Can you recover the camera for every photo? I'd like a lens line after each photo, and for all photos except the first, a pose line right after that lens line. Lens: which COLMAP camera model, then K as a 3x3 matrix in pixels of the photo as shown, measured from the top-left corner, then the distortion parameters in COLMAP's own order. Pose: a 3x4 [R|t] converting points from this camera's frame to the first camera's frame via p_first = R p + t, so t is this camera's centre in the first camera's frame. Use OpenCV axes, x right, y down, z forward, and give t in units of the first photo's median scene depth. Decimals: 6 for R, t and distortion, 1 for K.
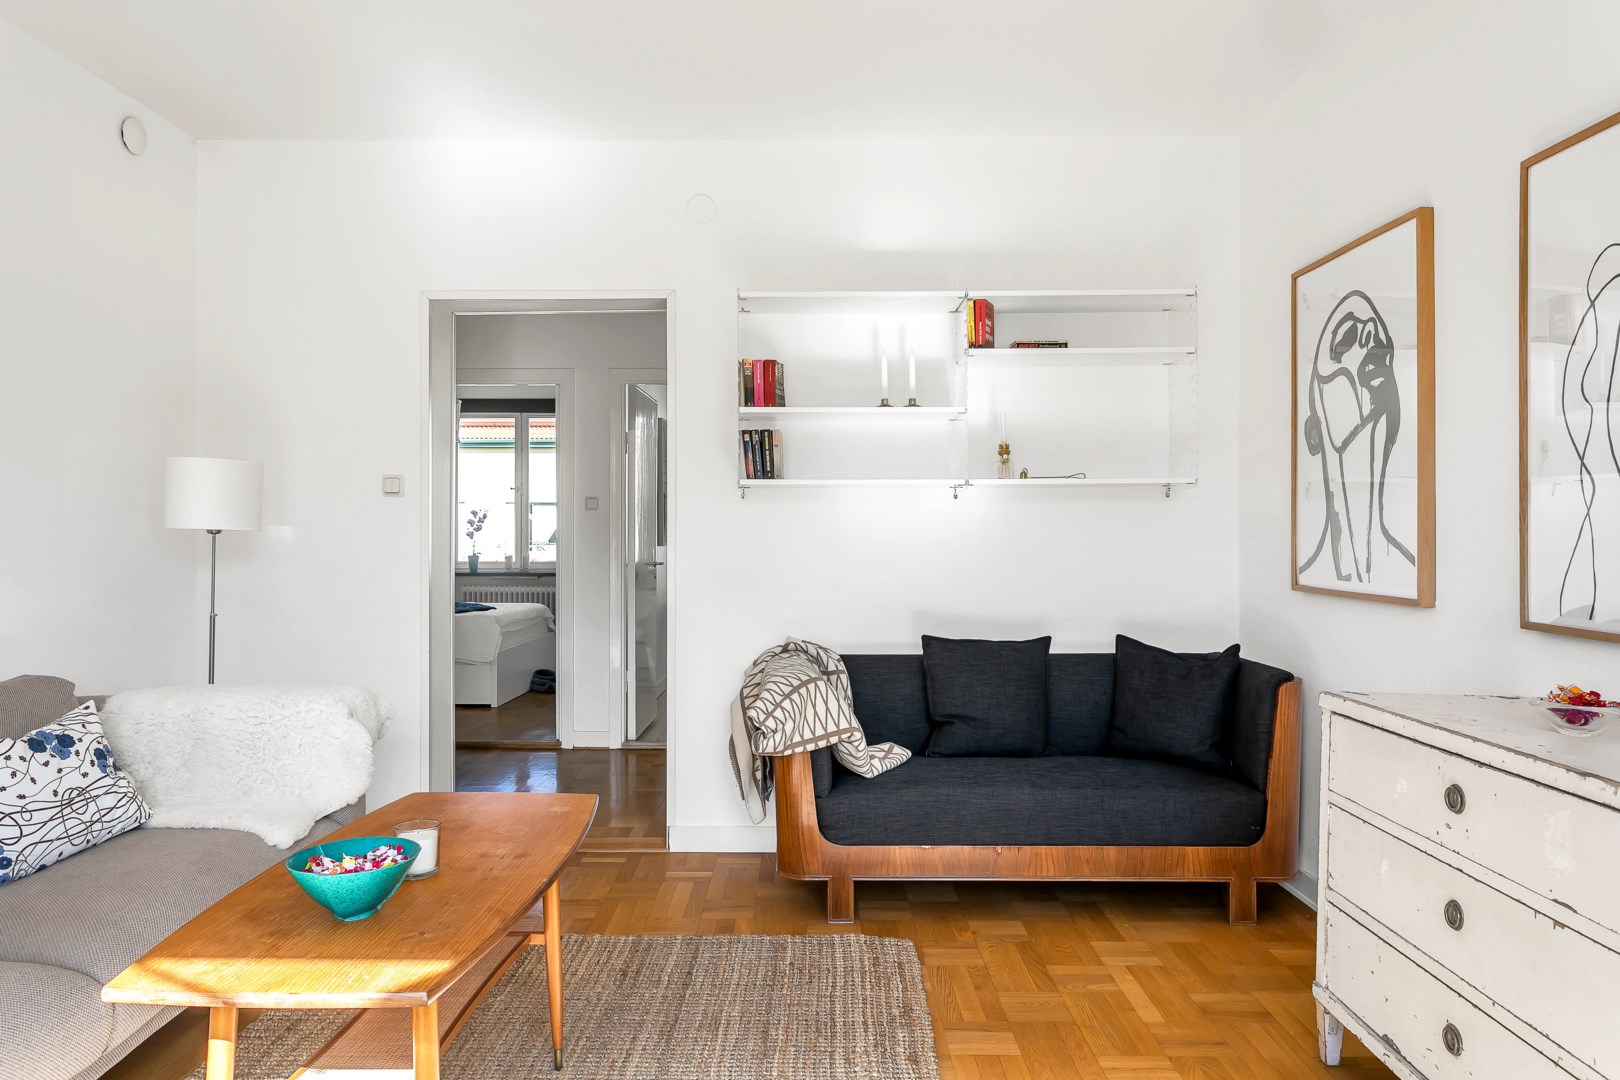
lens RADIAL K [[1042.9, 0, 810.0], [0, 1042.9, 540.0], [0, 0, 1]] dist [-0.001050, 0.002166]
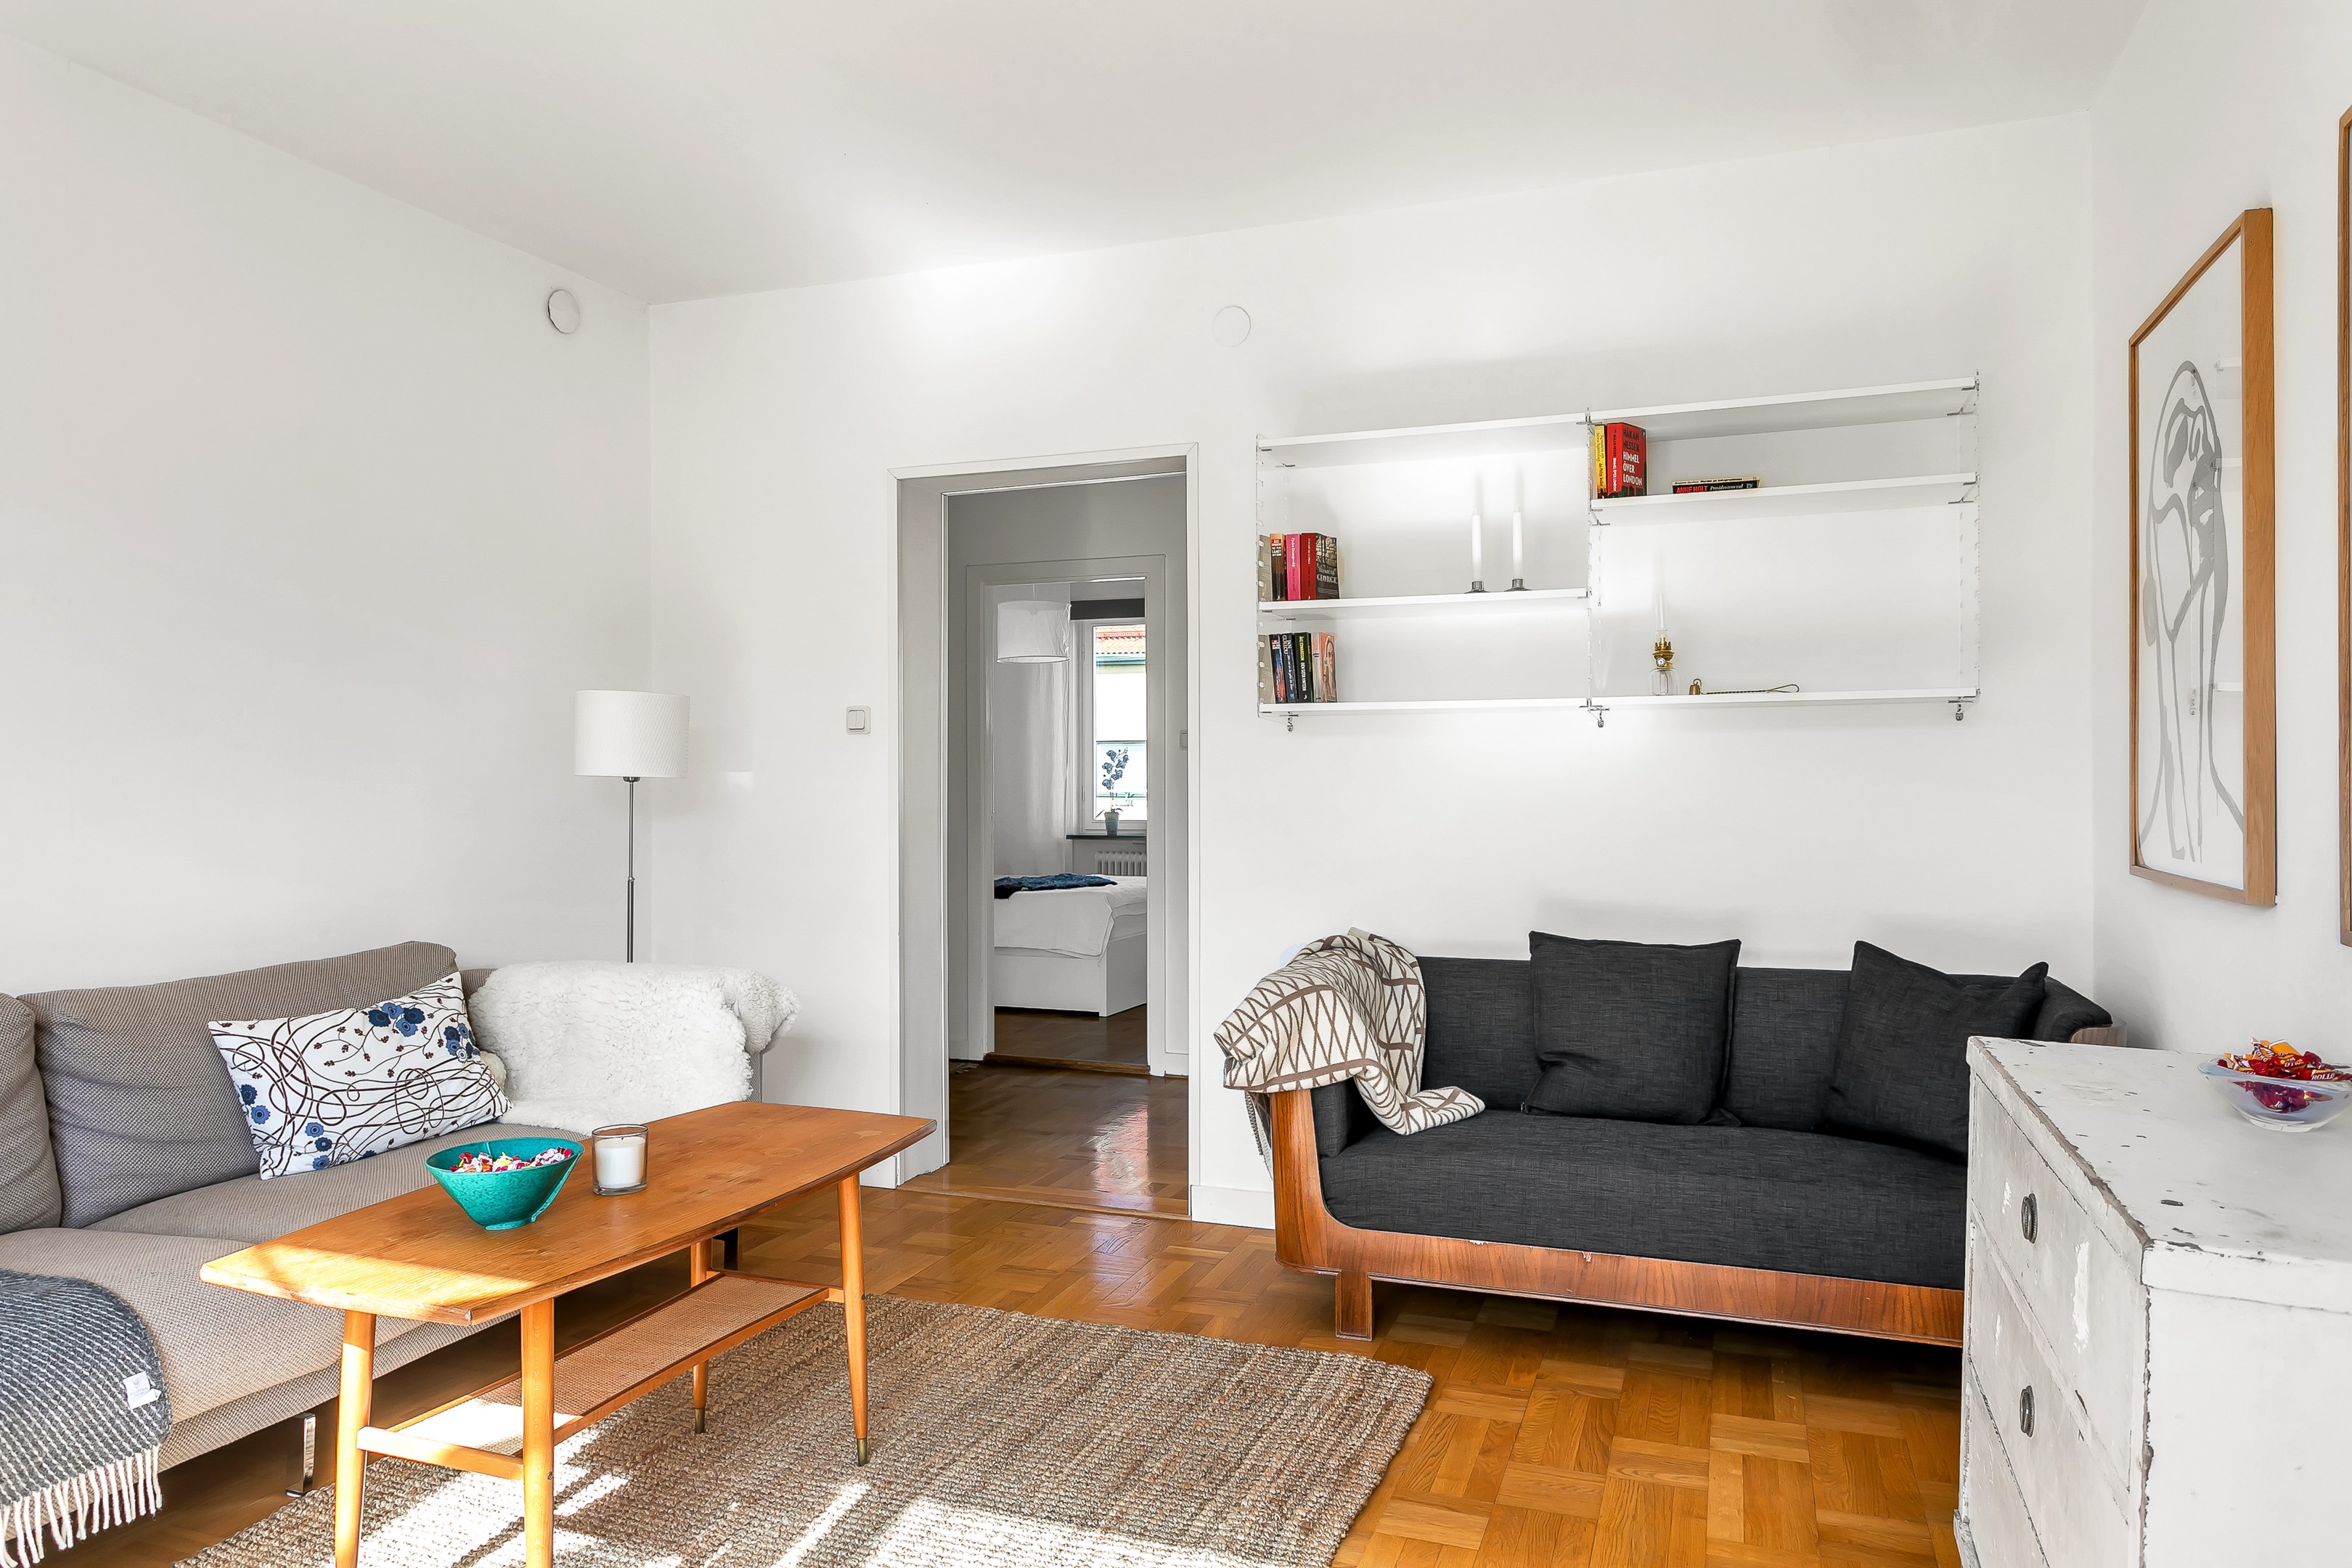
lens RADIAL K [[1516.7, 0, 1176.0], [0, 1516.7, 801.2], [0, 0, 1]] dist [0.001436, 0.001737]
pose [[0.941285, 0.003025, -0.337598, 0.242866], [-0.001024, 0.999981, 0.006105, 0.001839], [0.337610, -0.005401, 0.941270, 0.007335]]
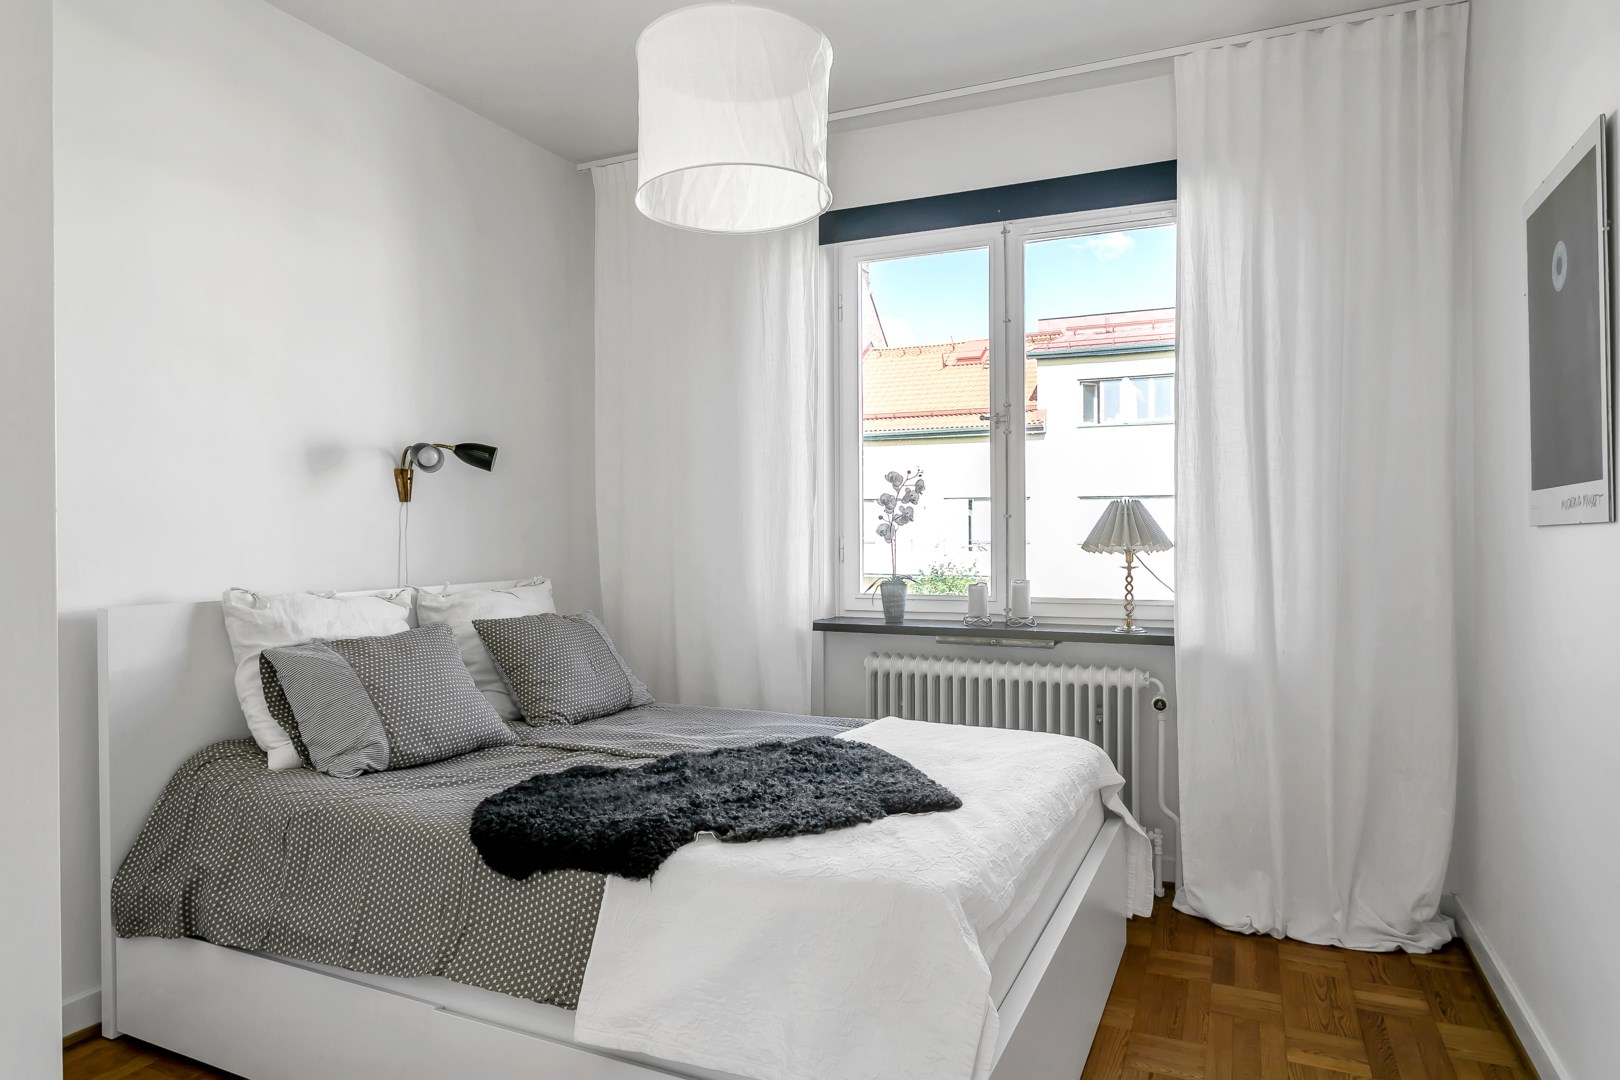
lens RADIAL K [[1003.9, 0, 810.0], [0, 1003.9, 540.0], [0, 0, 1]] dist [-0.010275, -0.000677]
pose [[0.917989, -0.002738, -0.396596, -0.565410], [0.004315, 0.999986, 0.003082, -0.009613], [0.396582, -0.004541, 0.917988, 1.800710]]
